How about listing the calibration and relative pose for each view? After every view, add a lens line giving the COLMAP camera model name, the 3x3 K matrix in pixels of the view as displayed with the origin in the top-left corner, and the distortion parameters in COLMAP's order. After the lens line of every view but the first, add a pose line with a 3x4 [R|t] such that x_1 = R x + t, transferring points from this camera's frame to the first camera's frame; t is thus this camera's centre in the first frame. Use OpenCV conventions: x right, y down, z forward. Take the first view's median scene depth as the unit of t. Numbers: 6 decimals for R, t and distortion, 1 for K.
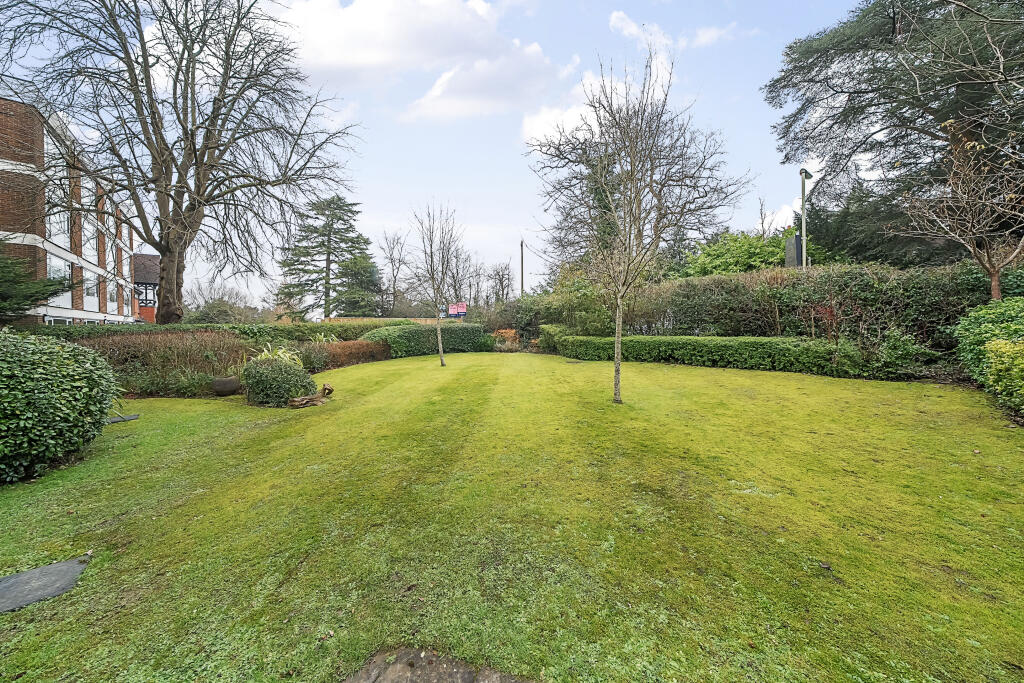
lens RADIAL K [[350.2, 0, 510.5], [0, 350.2, 335.0], [0, 0, 1]] dist [-0.001786, -0.000245]
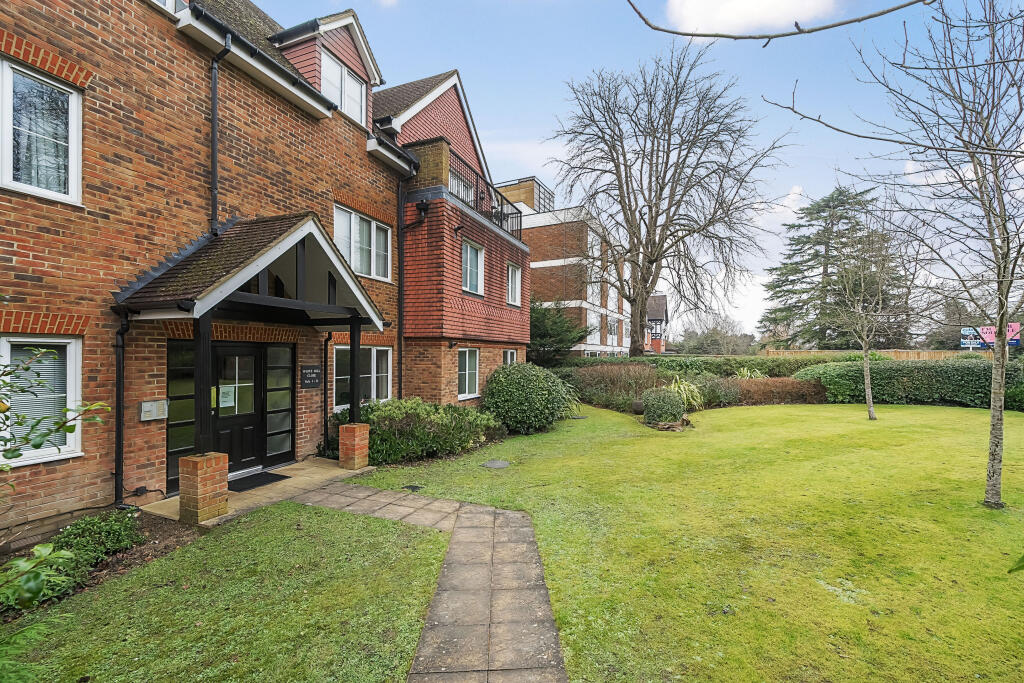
lens RADIAL K [[413.4, 0, 516.3], [0, 413.4, 349.3], [0, 0, 1]] dist [-0.000824, 0.000055]
pose [[0.395280, -0.003300, -0.918555, 0.188445], [-0.031880, 0.999342, -0.017309, -0.012388], [0.918007, 0.036125, 0.394914, -0.016429]]
